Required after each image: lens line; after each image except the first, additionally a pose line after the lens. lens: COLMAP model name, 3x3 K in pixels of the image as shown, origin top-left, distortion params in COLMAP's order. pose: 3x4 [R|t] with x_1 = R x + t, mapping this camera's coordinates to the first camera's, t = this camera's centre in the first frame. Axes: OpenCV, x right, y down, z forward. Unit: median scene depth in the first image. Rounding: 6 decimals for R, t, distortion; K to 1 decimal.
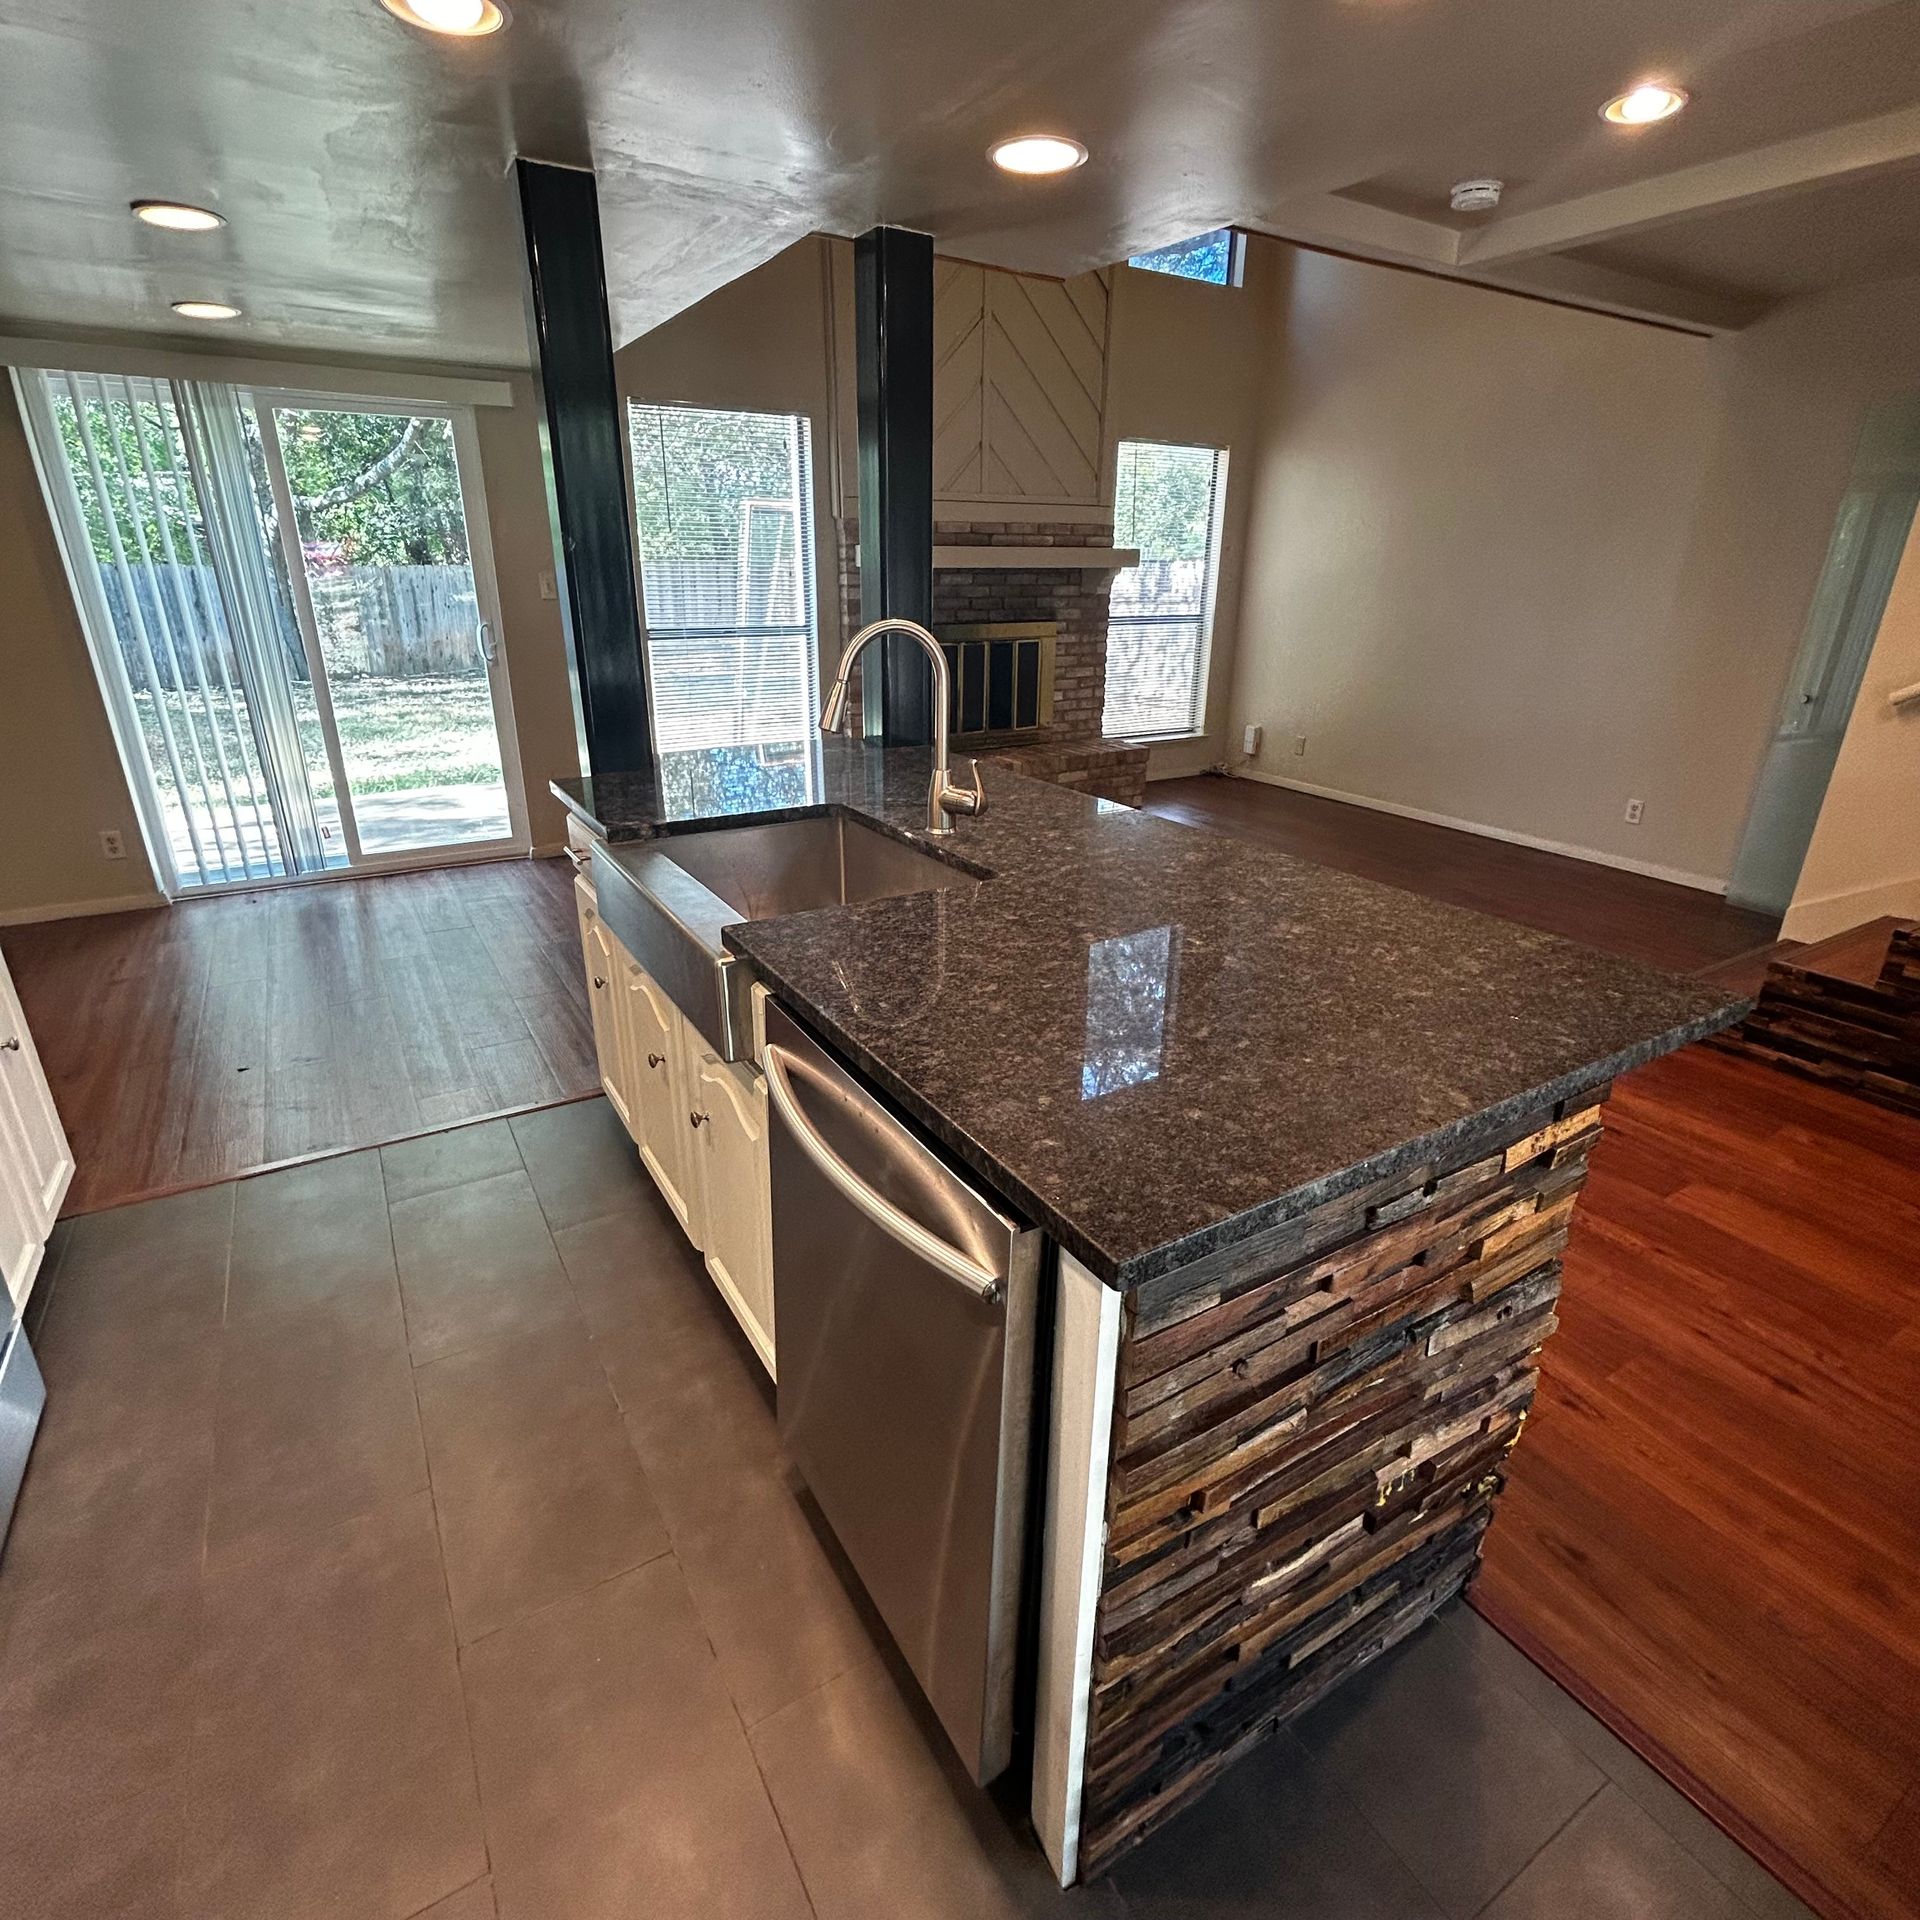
lens RADIAL K [[1040.7, 0, 960.0], [0, 1040.7, 960.0], [0, 0, 1]] dist [-0.018228, 0.017011]
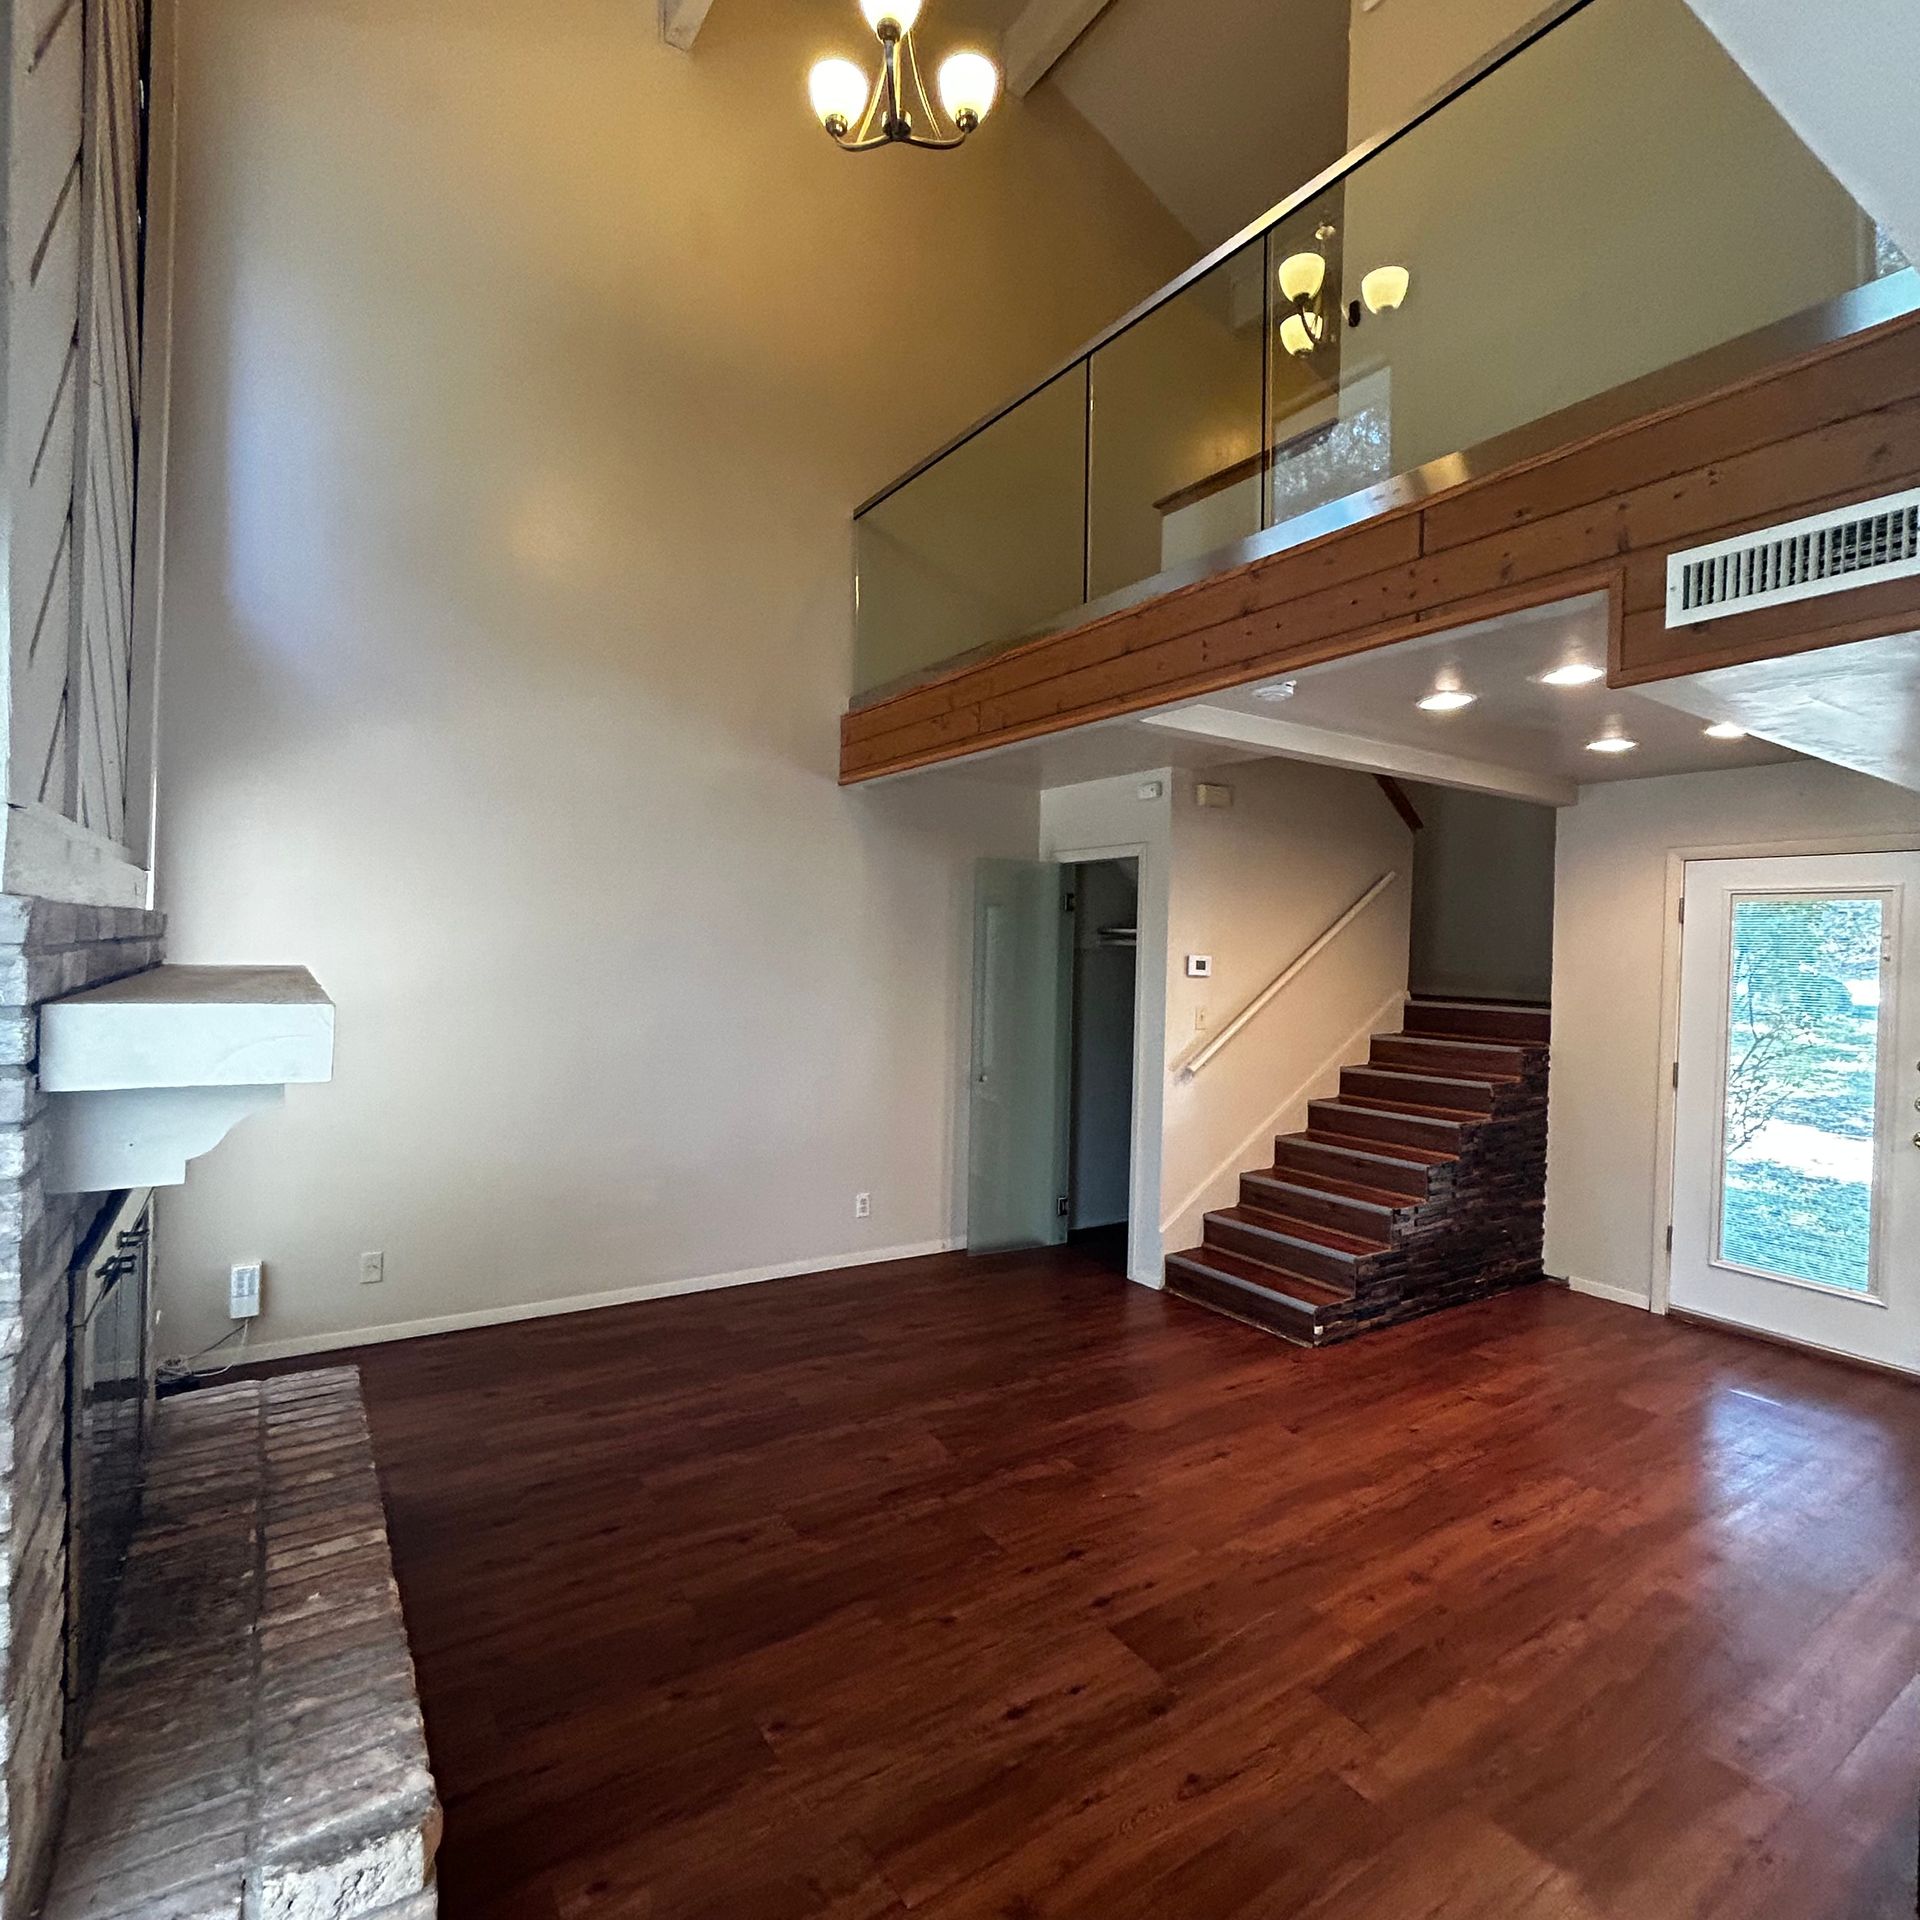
lens RADIAL K [[1040.7, 0, 960.0], [0, 1040.7, 960.0], [0, 0, 1]] dist [-0.018228, 0.017011]
pose [[-0.041820, -0.026099, 0.998784, -0.358683], [0.333450, 0.941978, 0.038576, -0.377065], [-0.941840, 0.334657, -0.030691, 0.865541]]
